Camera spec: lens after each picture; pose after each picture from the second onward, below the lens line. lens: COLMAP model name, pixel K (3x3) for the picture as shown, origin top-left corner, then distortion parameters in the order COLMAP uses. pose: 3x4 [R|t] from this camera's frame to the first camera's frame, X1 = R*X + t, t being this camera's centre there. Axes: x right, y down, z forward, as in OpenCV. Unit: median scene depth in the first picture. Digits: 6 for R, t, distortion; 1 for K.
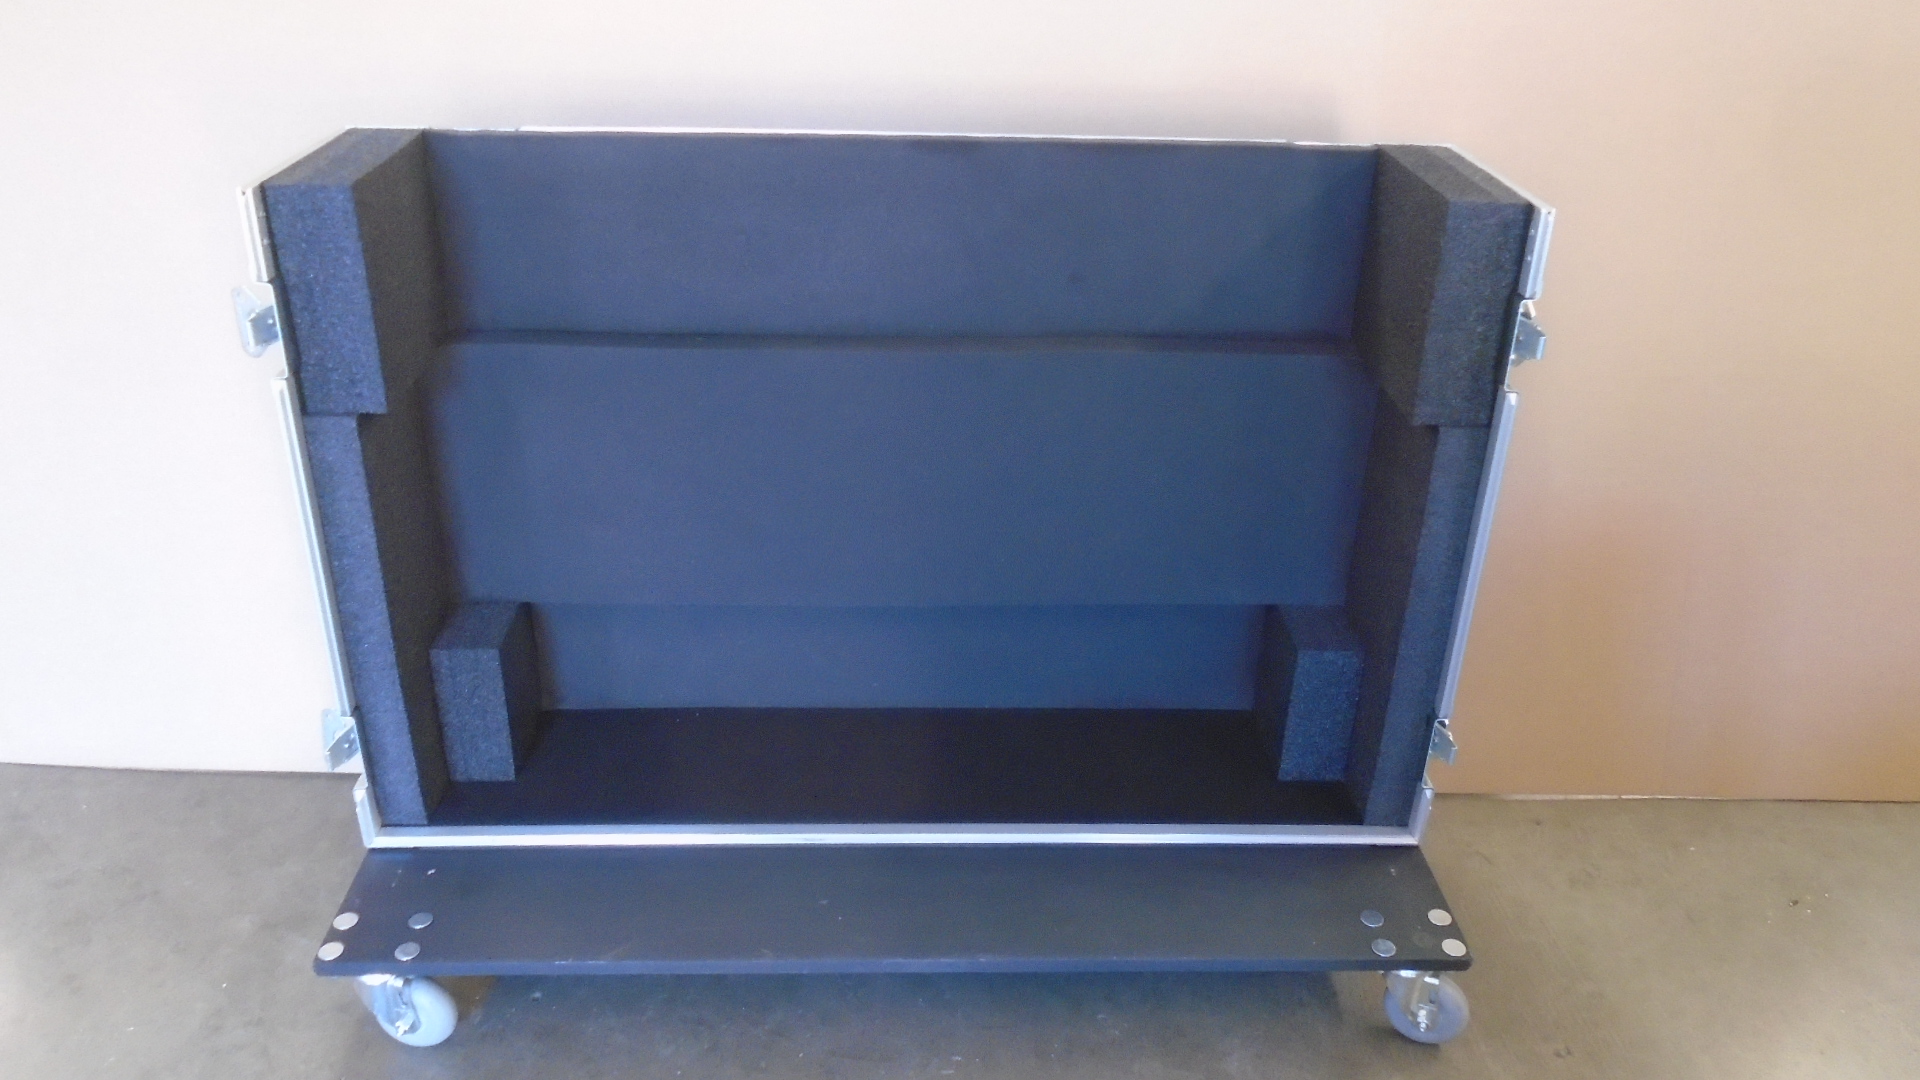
lens RADIAL K [[1470.0, 0, 959.7], [0, 1470.0, 534.0], [0, 0, 1]] dist [-0.003289, -0.009055]
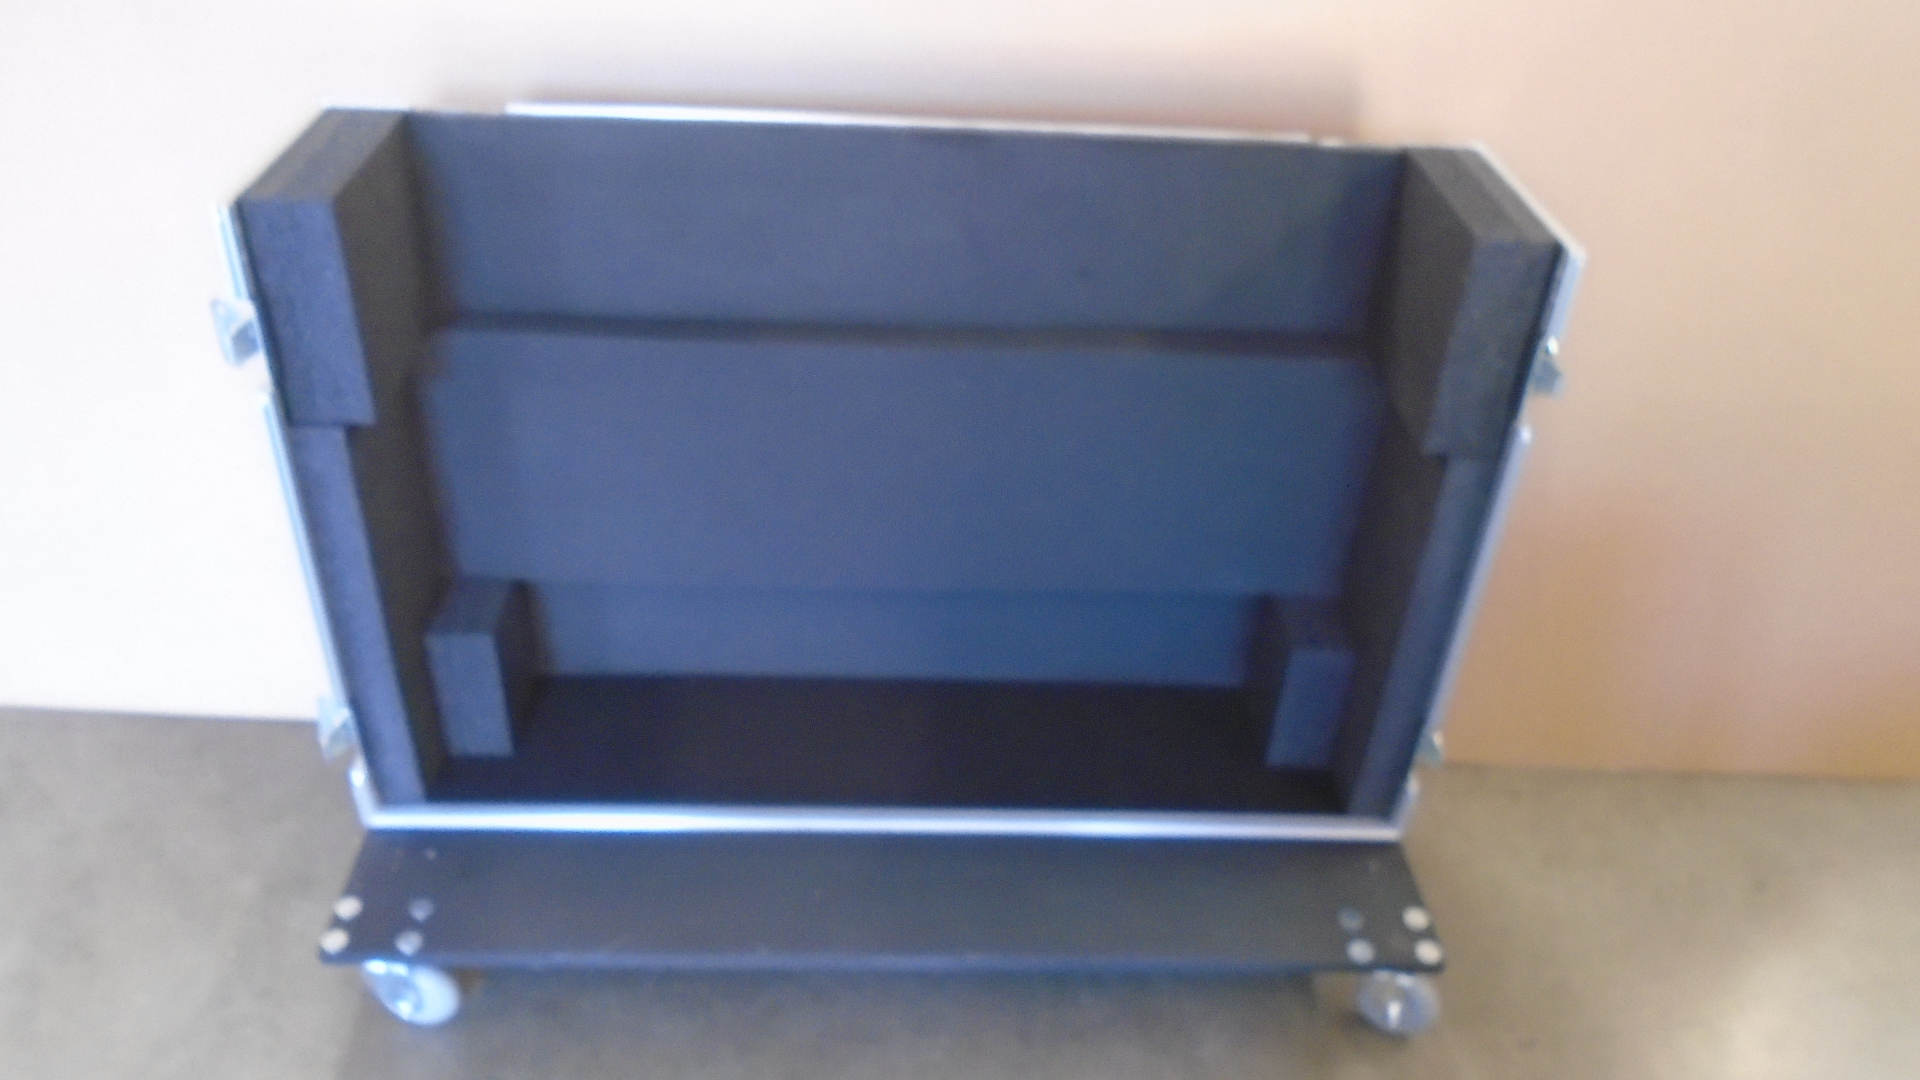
lens RADIAL K [[1470.0, 0, 957.5], [0, 1470.0, 539.6], [0, 0, 1]] dist [-0.003289, -0.009055]
pose [[0.999705, 0.022433, 0.009282, -0.009577], [-0.023462, 0.990992, 0.131850, -0.128565], [-0.006240, -0.132029, 0.991226, 0.018491]]
